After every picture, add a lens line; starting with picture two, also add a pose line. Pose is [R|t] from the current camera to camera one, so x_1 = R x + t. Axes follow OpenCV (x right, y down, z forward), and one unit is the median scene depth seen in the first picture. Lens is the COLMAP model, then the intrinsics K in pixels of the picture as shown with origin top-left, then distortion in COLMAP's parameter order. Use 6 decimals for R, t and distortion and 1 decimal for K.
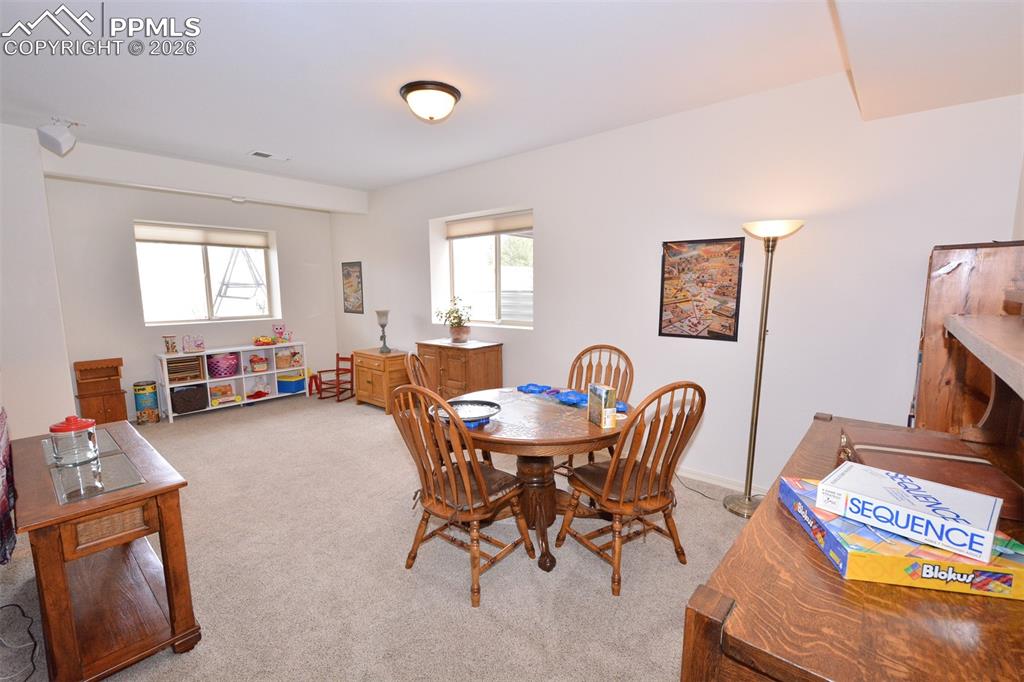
lens RADIAL K [[442.7, 0, 514.3], [0, 442.7, 357.7], [0, 0, 1]] dist [0.000795, -0.000061]
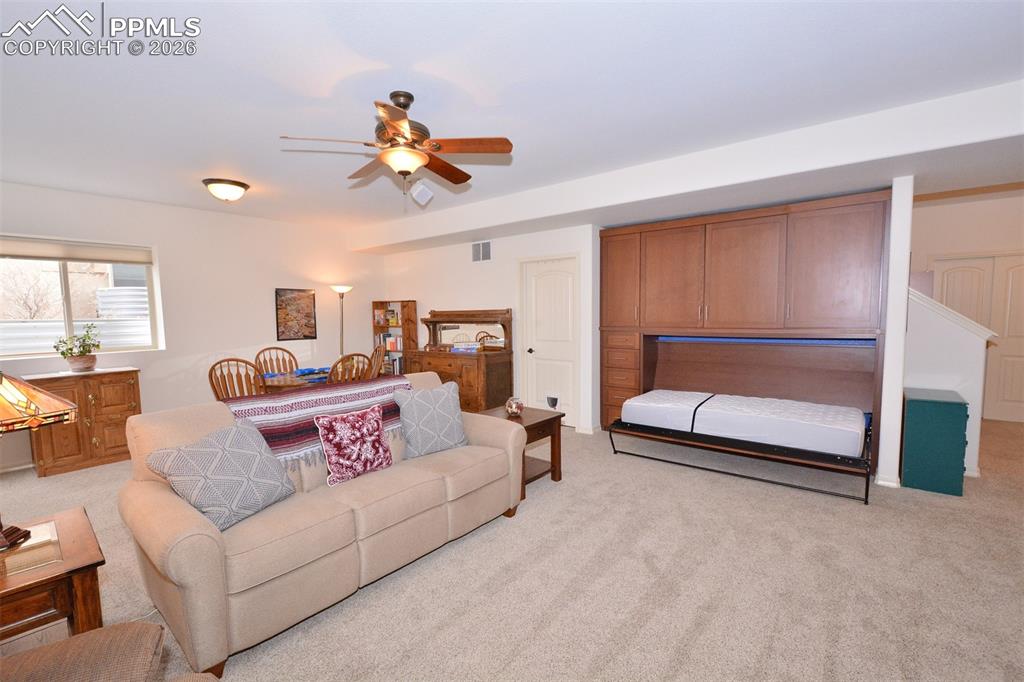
lens RADIAL K [[450.3, 0, 513.3], [0, 450.3, 349.5], [0, 0, 1]] dist [-0.003721, -0.000672]
pose [[-0.029265, -0.078412, 0.996491, -1.495223], [0.168948, 0.982187, 0.082248, -0.005486], [-0.985190, 0.170762, -0.015496, 0.117310]]
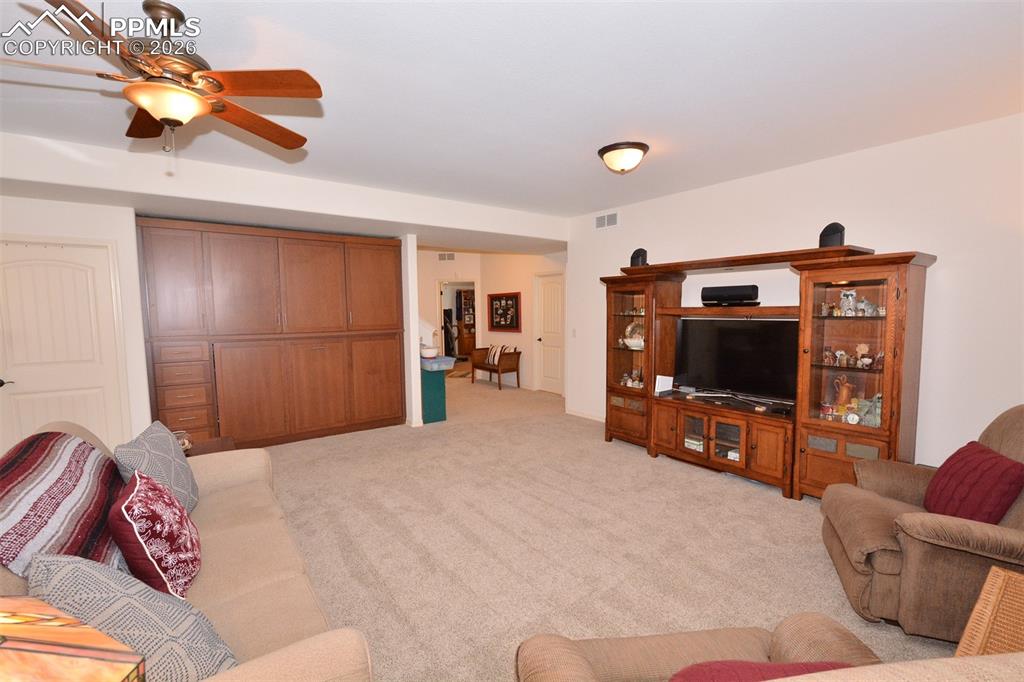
lens RADIAL K [[441.4, 0, 509.6], [0, 441.4, 346.3], [0, 0, 1]] dist [0.002063, 0.000073]
pose [[-0.975630, -0.009114, 0.219232, -1.196486], [0.042159, 0.972735, 0.228053, -0.115500], [-0.215333, 0.231738, -0.948646, 0.725255]]
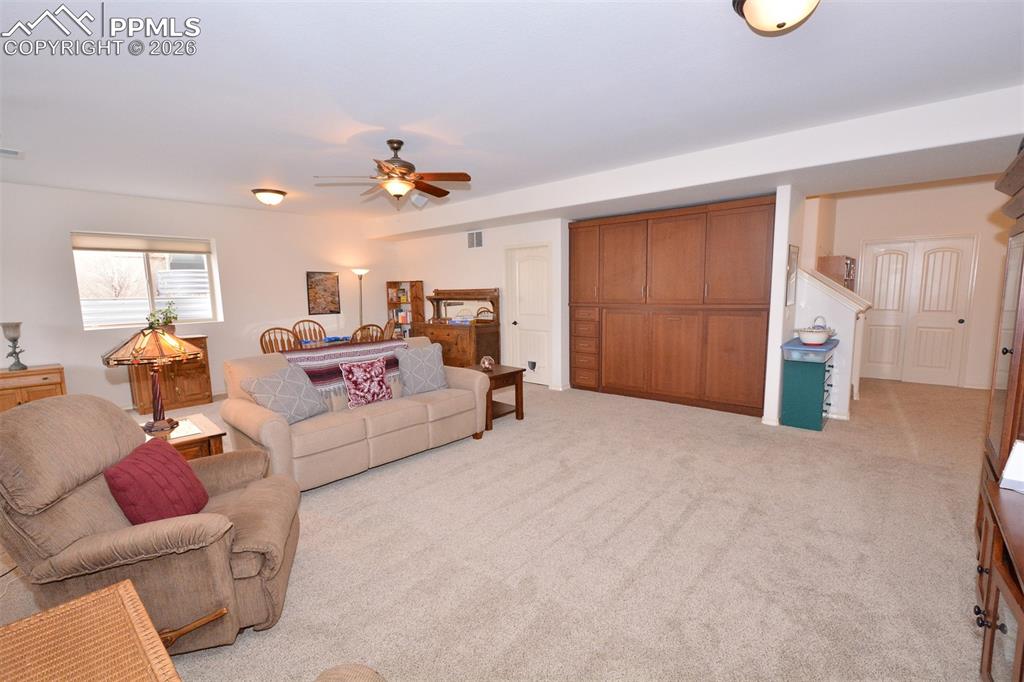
lens RADIAL K [[448.5, 0, 513.3], [0, 448.5, 347.9], [0, 0, 1]] dist [0.003279, -0.009894]
pose [[0.016964, -0.127125, 0.991742, -1.846080], [0.171194, 0.977607, 0.122385, 0.009571], [-0.985091, 0.167704, 0.038347, -0.026031]]
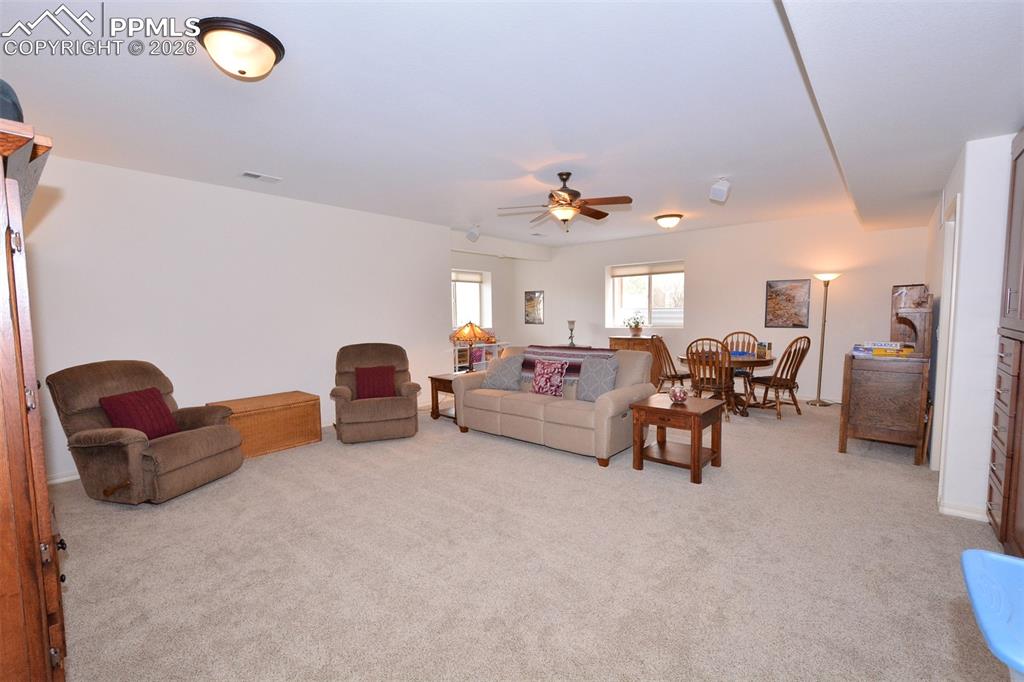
lens RADIAL K [[451.2, 0, 517.6], [0, 451.2, 351.8], [0, 0, 1]] dist [0.028920, 0.000039]
pose [[0.999701, -0.012165, 0.021198, -0.844310], [0.013543, 0.997718, -0.066146, 0.183566], [-0.020344, 0.066413, 0.997585, -1.031745]]
